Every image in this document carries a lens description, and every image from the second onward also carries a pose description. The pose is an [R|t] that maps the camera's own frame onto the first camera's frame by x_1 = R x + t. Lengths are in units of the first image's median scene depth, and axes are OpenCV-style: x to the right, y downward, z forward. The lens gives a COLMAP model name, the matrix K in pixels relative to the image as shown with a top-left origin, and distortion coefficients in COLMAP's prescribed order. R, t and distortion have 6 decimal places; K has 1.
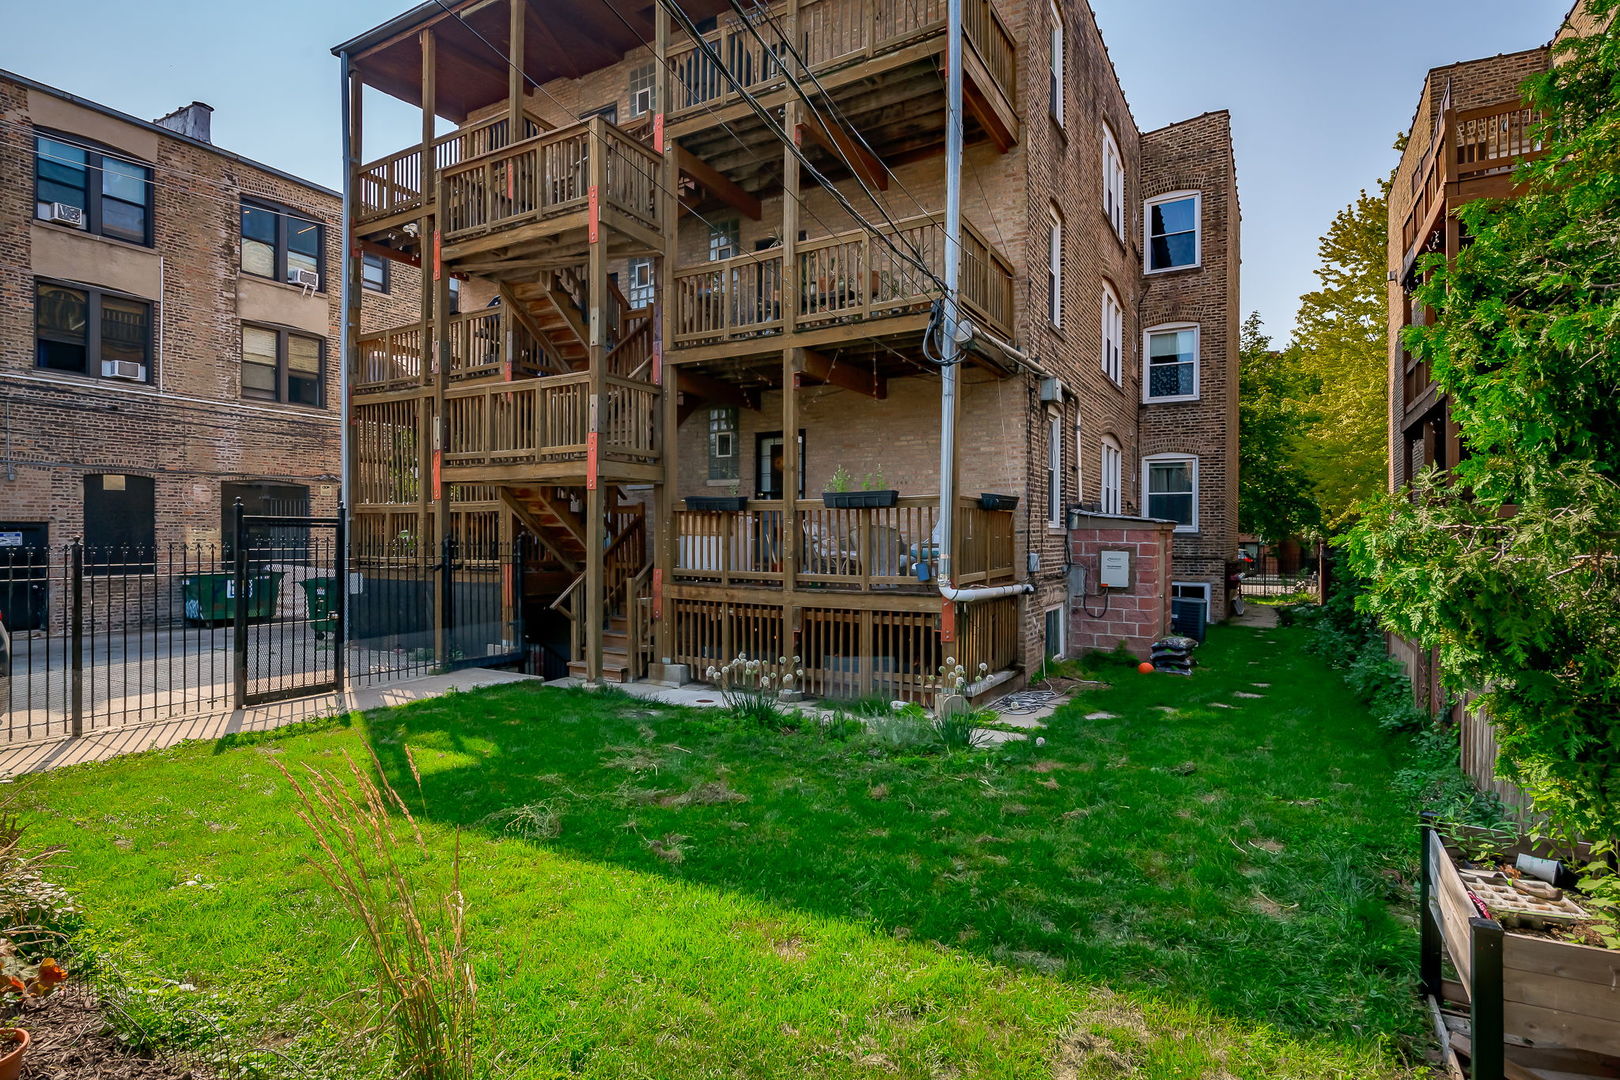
lens RADIAL K [[838.3, 0, 822.9], [0, 838.3, 541.9], [0, 0, 1]] dist [-0.006827, 0.000702]
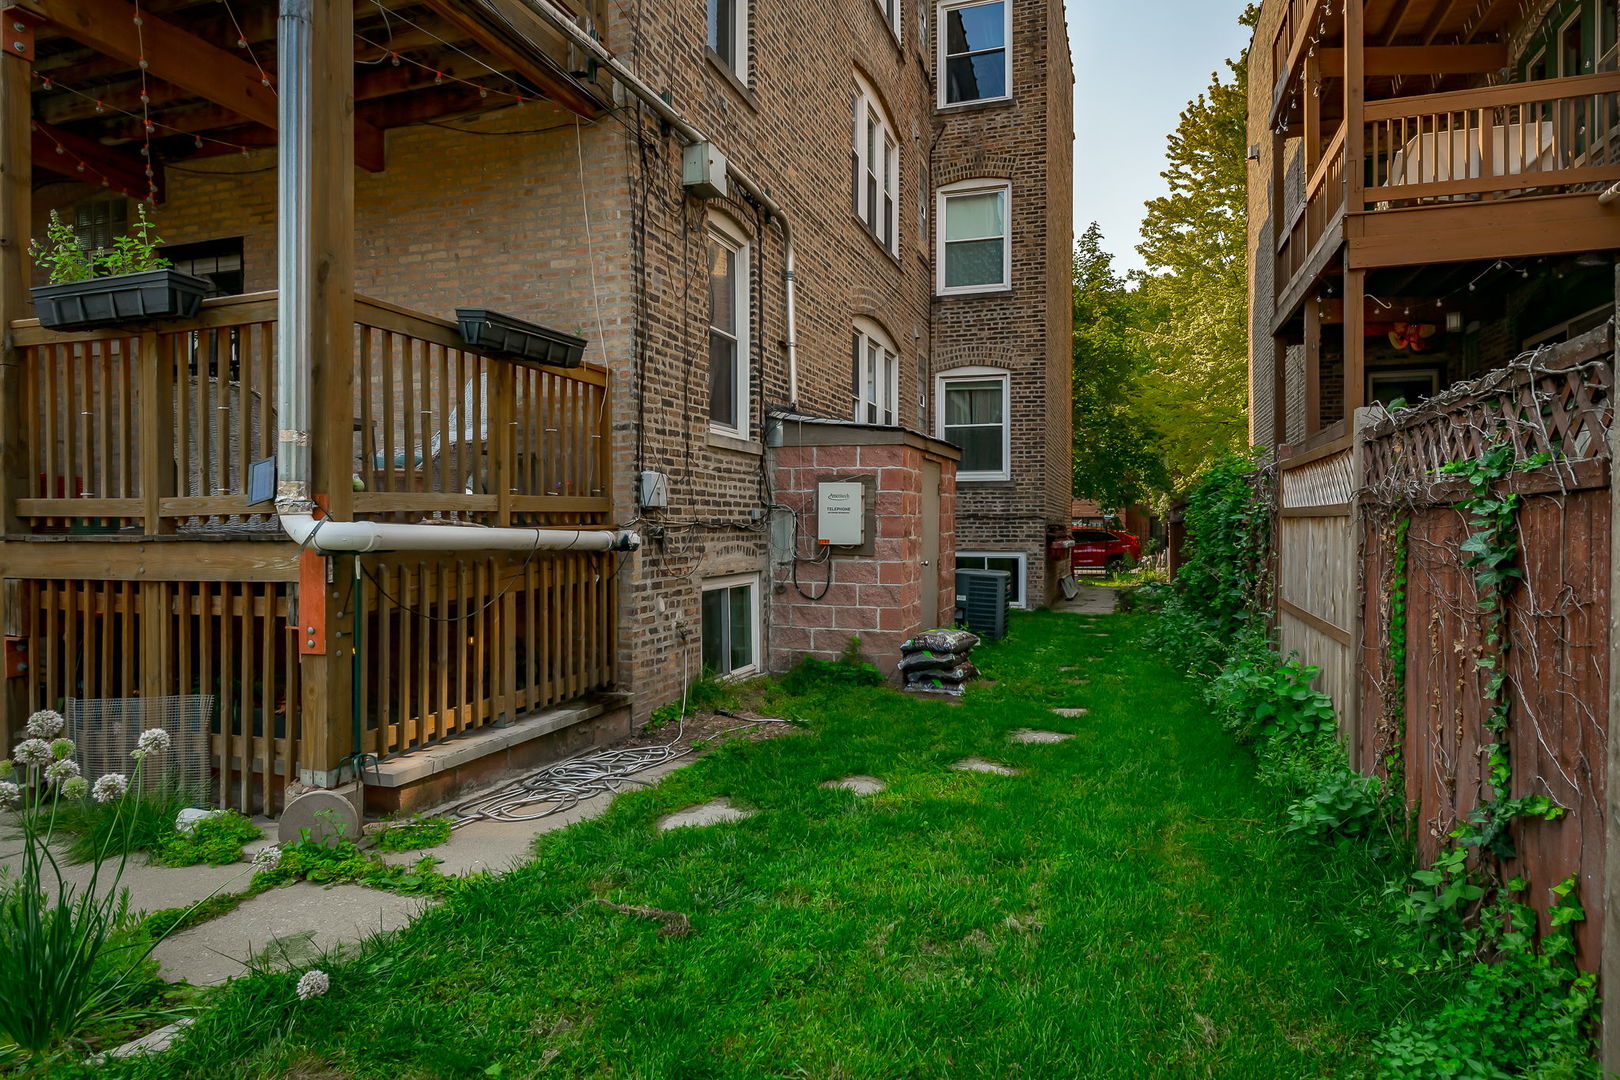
lens RADIAL K [[1105.5, 0, 805.9], [0, 1105.5, 527.6], [0, 0, 1]] dist [-0.020711, -0.020555]
pose [[0.976277, -0.005925, 0.216444, 0.150446], [0.003497, 0.999927, 0.011598, 0.030598], [-0.216496, -0.010566, 0.976226, 0.249850]]
